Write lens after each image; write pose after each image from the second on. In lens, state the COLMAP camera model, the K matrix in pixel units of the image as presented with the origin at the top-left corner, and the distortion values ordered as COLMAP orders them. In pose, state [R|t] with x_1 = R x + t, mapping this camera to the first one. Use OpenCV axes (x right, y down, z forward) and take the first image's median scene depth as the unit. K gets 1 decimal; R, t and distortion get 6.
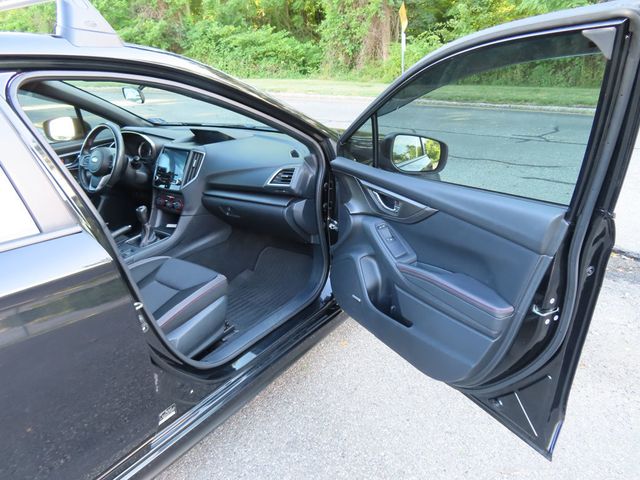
lens RADIAL K [[459.4, 0, 319.4], [0, 459.4, 241.8], [0, 0, 1]] dist [-0.009181, 0.000945]
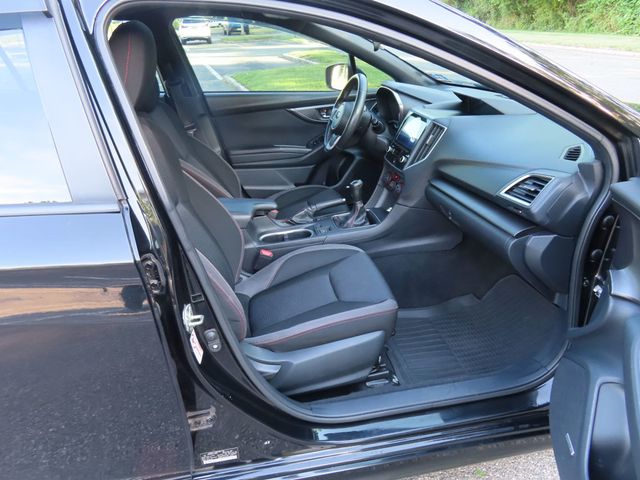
lens RADIAL K [[459.4, 0, 321.1], [0, 459.4, 239.5], [0, 0, 1]] dist [-0.009181, 0.000945]
pose [[0.724032, 0.305285, -0.618530, 0.015306], [-0.254100, 0.951709, 0.172289, -0.014549], [0.641258, 0.032425, 0.766640, 0.047686]]
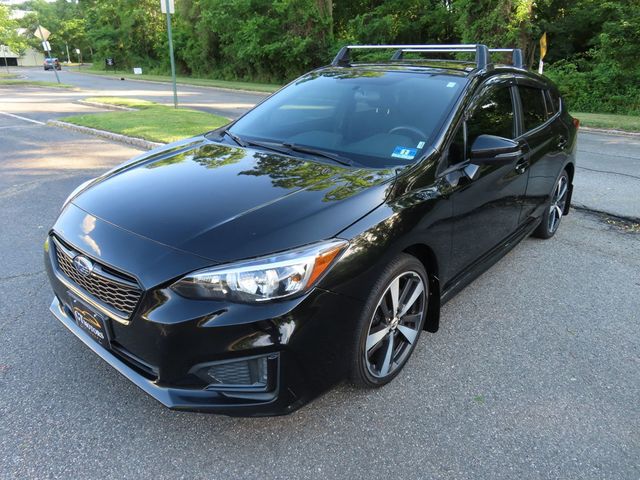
lens RADIAL K [[459.4, 0, 317.0], [0, 459.4, 240.1], [0, 0, 1]] dist [-0.009181, 0.000945]
pose [[0.969610, 0.130402, -0.207008, -0.041088], [-0.137782, 0.990227, -0.021582, 0.045287], [0.202171, 0.049448, 0.978101, -0.107842]]
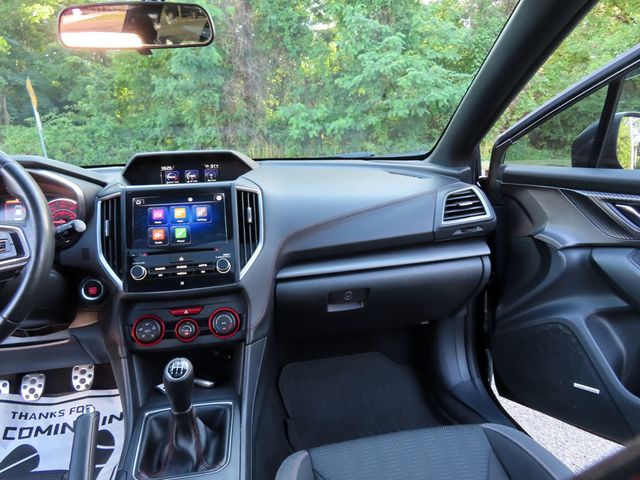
lens RADIAL K [[459.4, 0, 319.7], [0, 459.4, 238.4], [0, 0, 1]] dist [-0.009181, 0.000945]
pose [[0.688575, -0.144579, 0.710606, -0.078135], [0.279340, 0.957185, -0.075932, -0.014160], [-0.669204, 0.250786, 0.699480, 0.094101]]
